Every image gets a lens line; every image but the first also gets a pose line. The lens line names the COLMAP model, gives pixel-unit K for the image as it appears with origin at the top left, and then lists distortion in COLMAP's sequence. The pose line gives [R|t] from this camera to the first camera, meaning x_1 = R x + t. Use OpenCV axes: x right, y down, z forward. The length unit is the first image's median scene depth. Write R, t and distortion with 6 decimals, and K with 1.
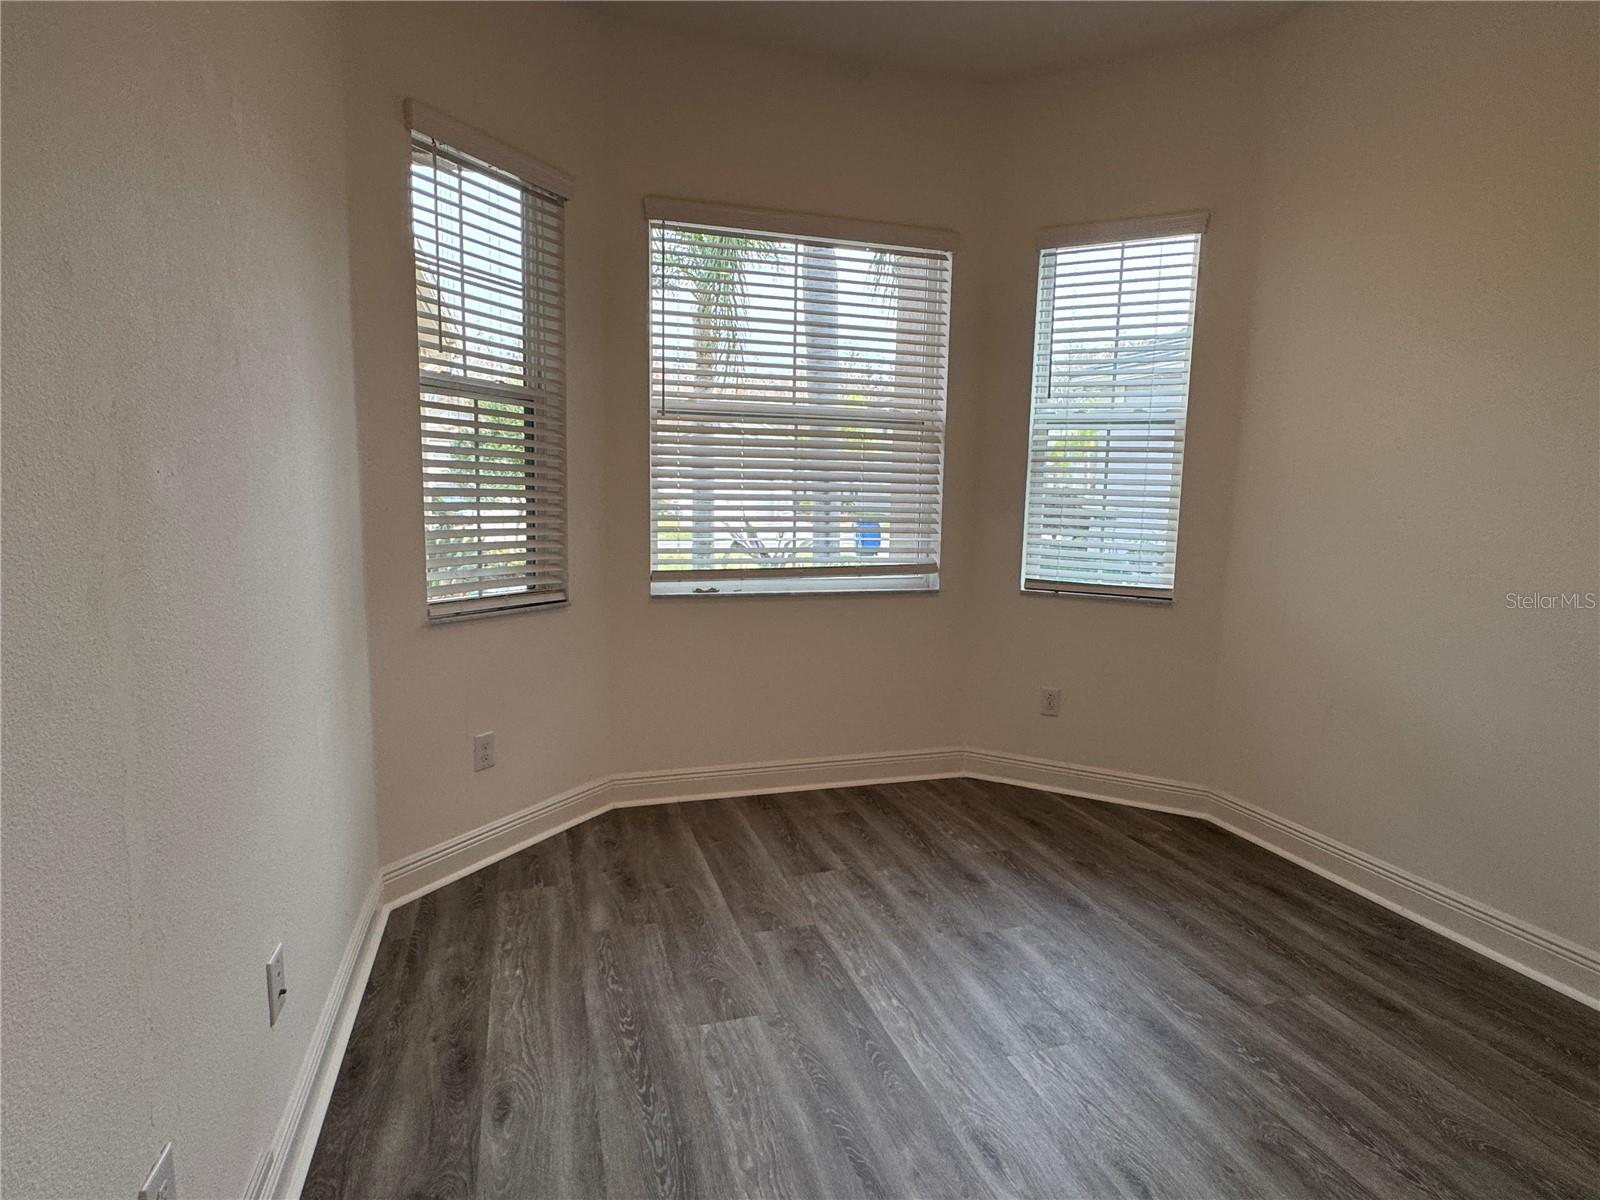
lens RADIAL K [[845.9, 0, 790.7], [0, 845.9, 606.1], [0, 0, 1]] dist [-0.004652, -0.000398]
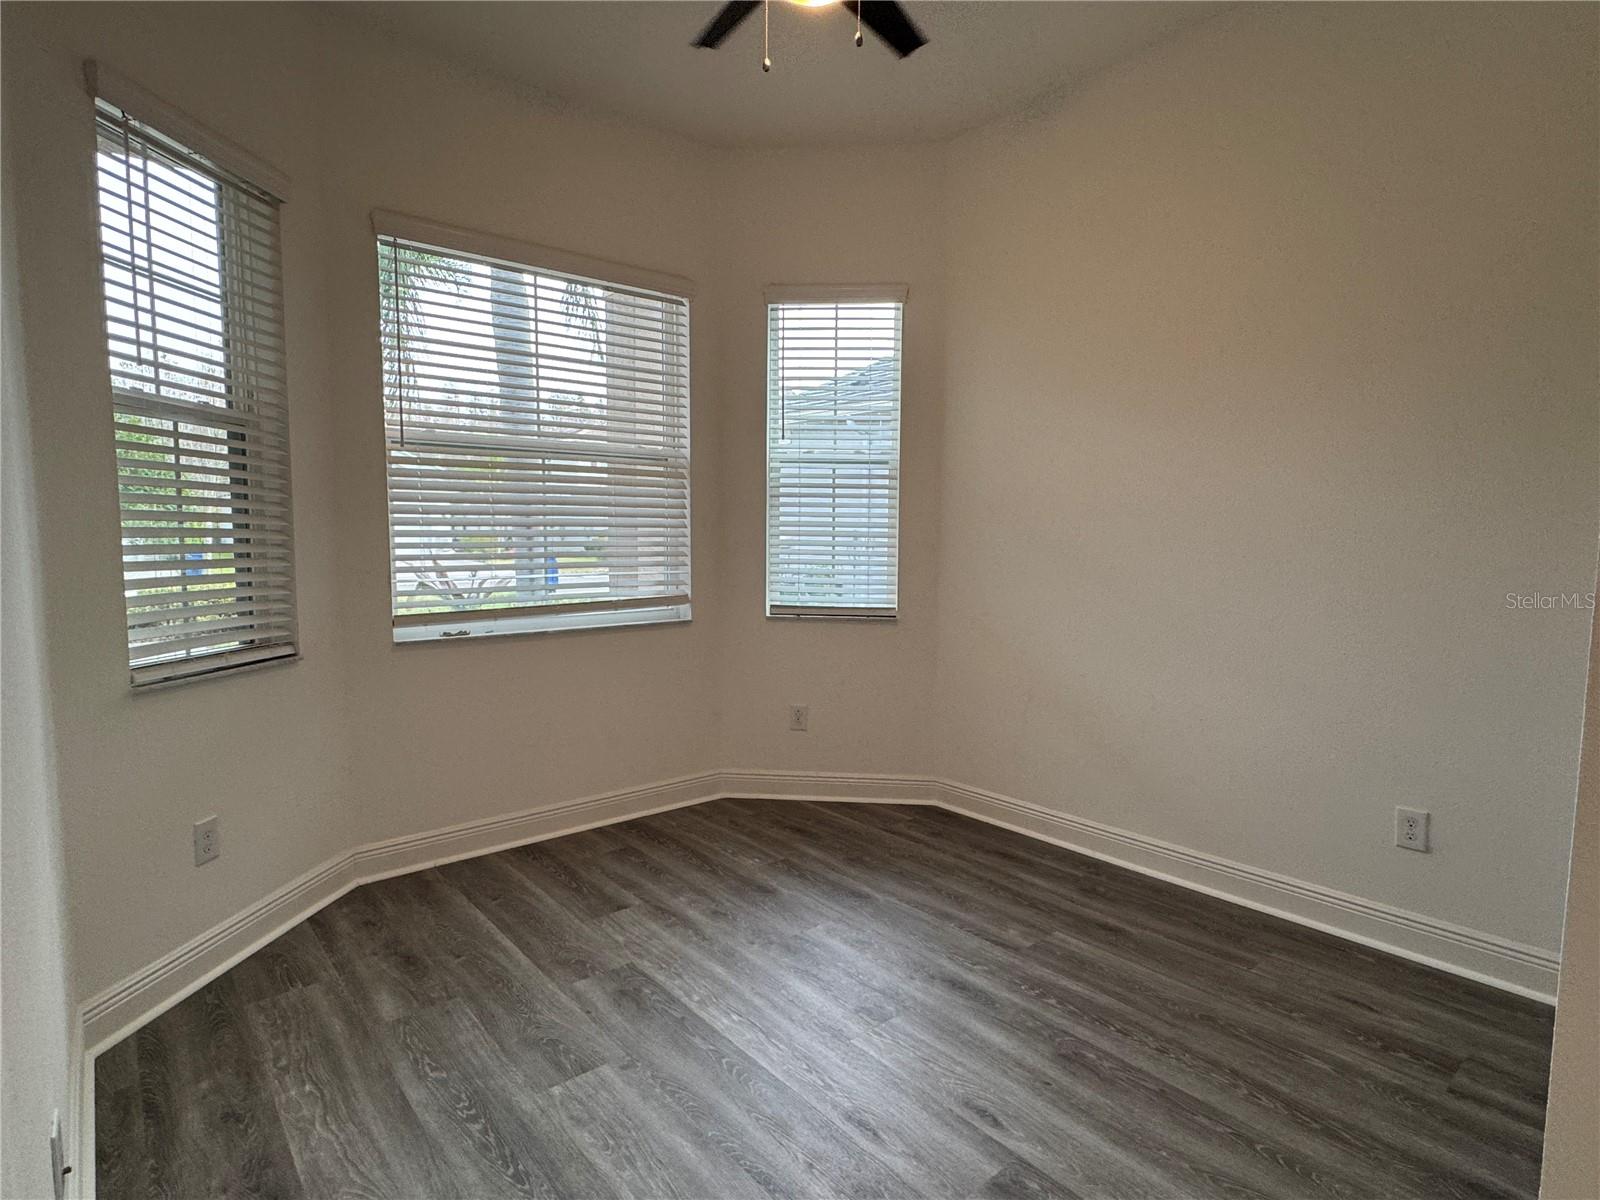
lens RADIAL K [[845.9, 0, 788.7], [0, 845.9, 608.4], [0, 0, 1]] dist [-0.004652, -0.000398]
pose [[0.920496, -0.048232, 0.387763, -0.144511], [0.061447, 0.997873, -0.021746, -0.003957], [-0.385889, 0.043844, 0.921503, -0.001260]]
